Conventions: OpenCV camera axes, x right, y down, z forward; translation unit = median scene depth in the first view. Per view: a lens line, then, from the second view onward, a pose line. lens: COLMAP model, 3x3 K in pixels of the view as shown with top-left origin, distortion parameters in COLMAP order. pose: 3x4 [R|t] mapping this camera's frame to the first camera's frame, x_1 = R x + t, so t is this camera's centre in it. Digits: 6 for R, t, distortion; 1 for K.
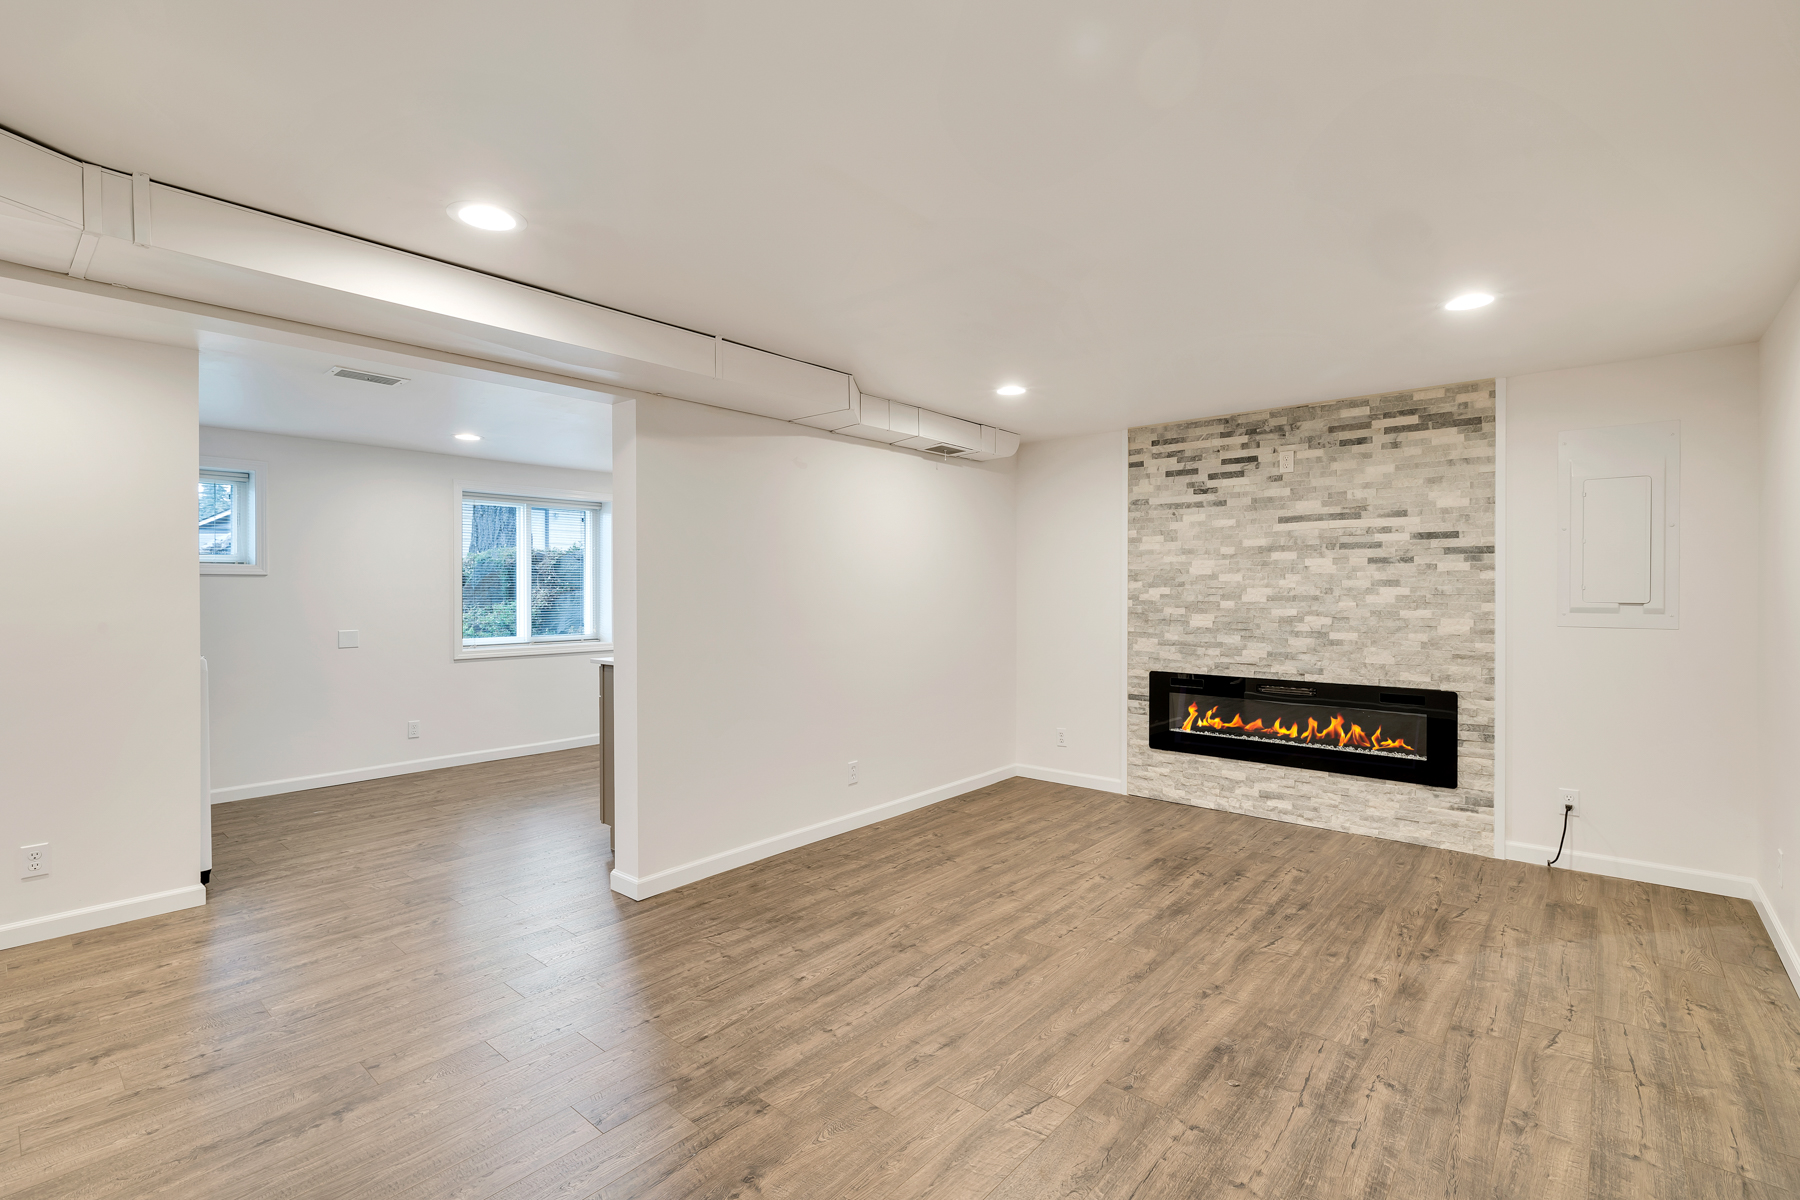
lens RADIAL K [[767.2, 0, 833.1], [0, 767.2, 594.8], [0, 0, 1]] dist [0.002424, 0.000060]
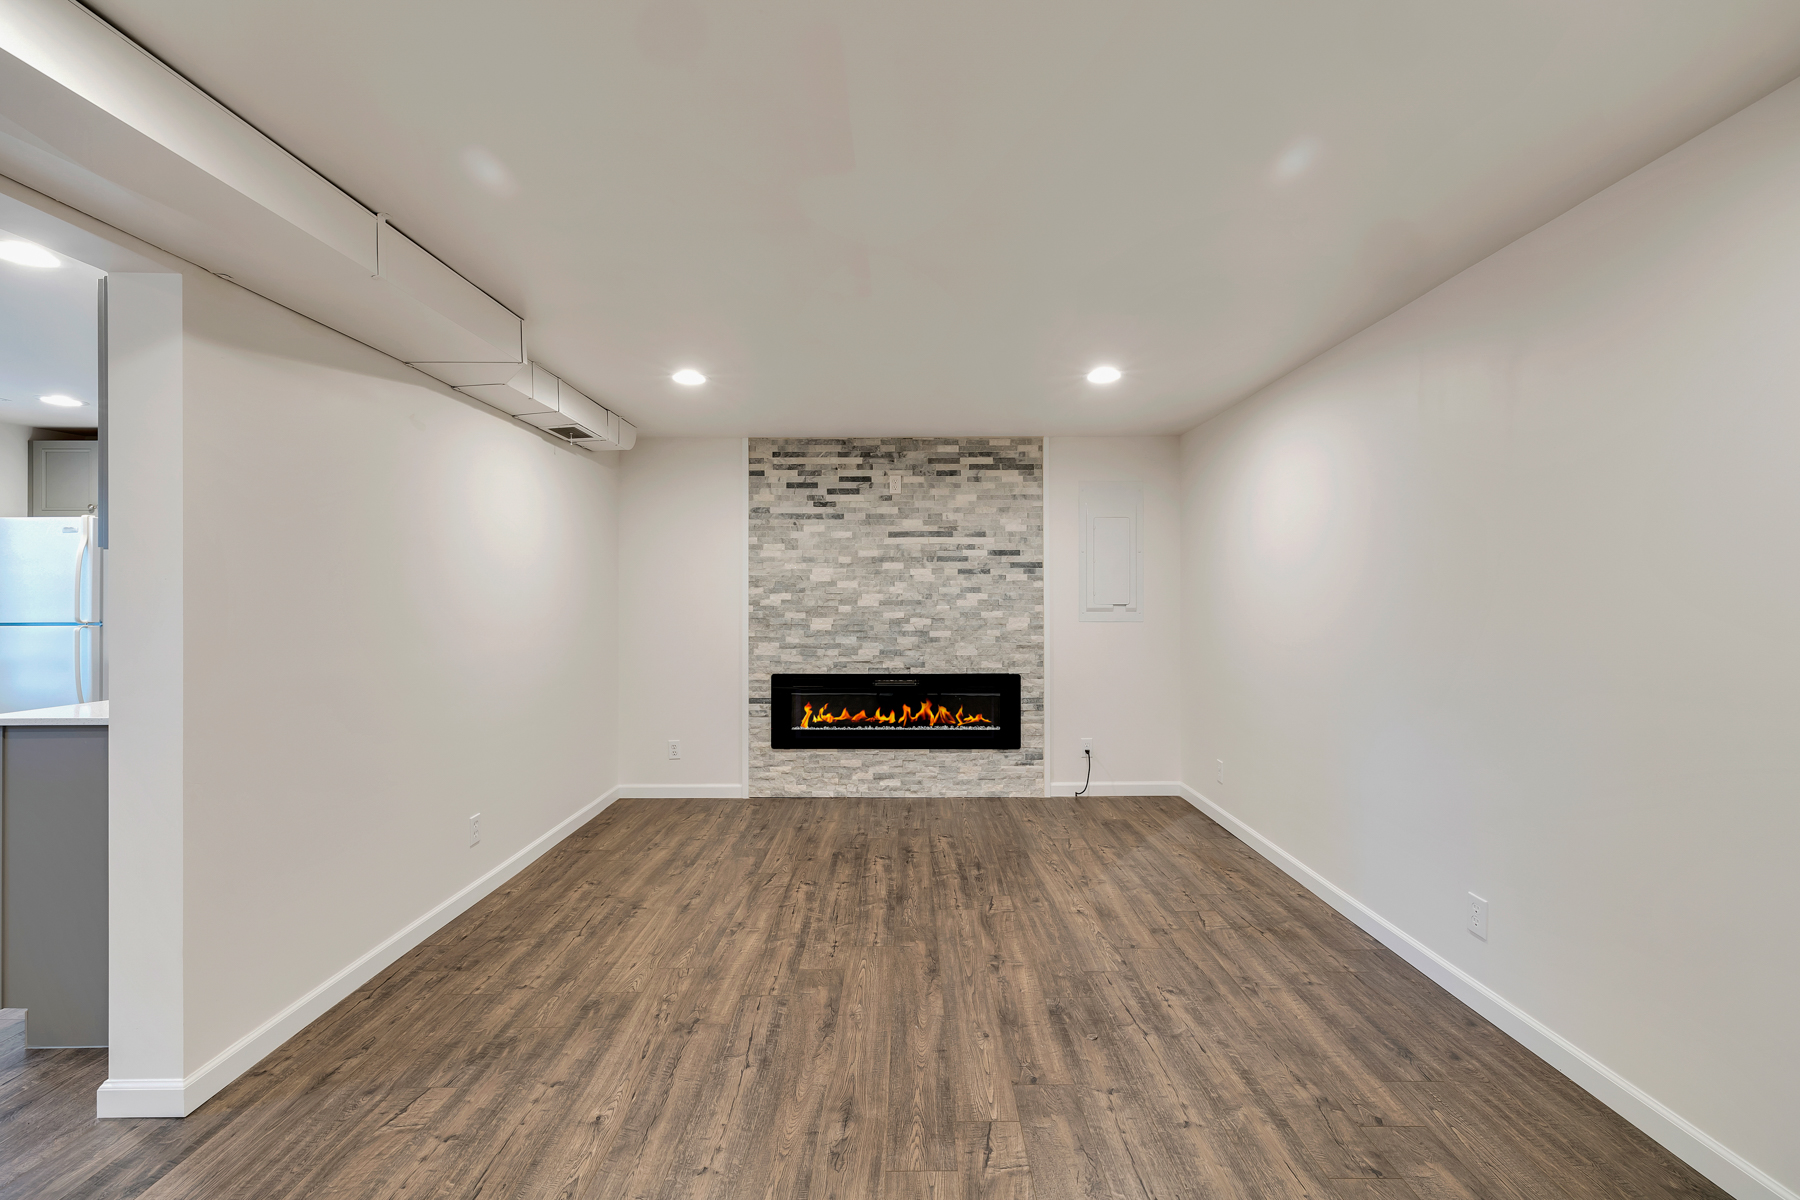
lens RADIAL K [[767.2, 0, 833.1], [0, 767.2, 594.8], [0, 0, 1]] dist [0.002424, 0.000060]
pose [[0.756152, 0.002383, 0.654392, -0.254045], [0.004323, 0.999953, -0.008637, 0.002330], [-0.654382, 0.009360, 0.756106, 0.207736]]
